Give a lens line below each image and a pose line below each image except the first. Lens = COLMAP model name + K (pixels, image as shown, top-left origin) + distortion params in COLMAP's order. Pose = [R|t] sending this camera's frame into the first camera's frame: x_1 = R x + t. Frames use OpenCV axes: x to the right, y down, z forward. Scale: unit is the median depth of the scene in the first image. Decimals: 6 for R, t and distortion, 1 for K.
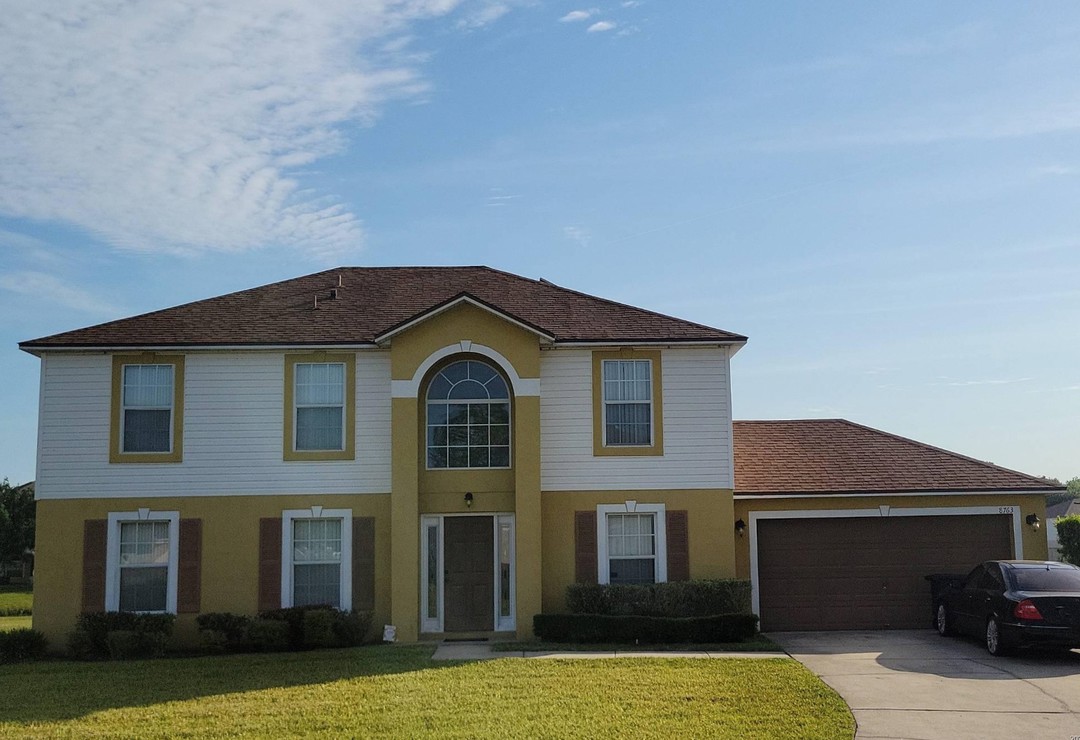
lens RADIAL K [[1410.5, 0, 540.0], [0, 1410.5, 370.0], [0, 0, 1]] dist [0.042759, 0.006587]
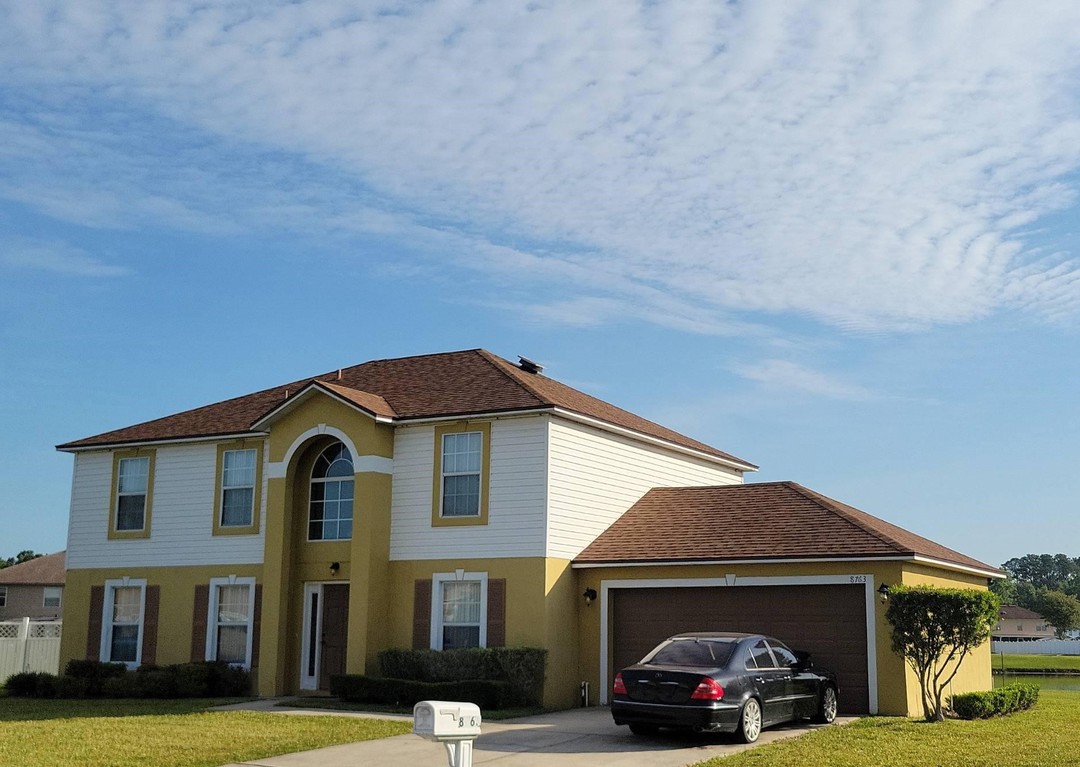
lens RADIAL K [[1422.3, 0, 540.0], [0, 1422.3, 383.5], [0, 0, 1]] dist [0.025694, 0.090305]
pose [[0.843174, -0.071661, -0.532843, 0.676142], [0.048082, 0.997157, -0.058020, 0.020049], [0.535486, 0.023301, 0.844223, 0.146882]]
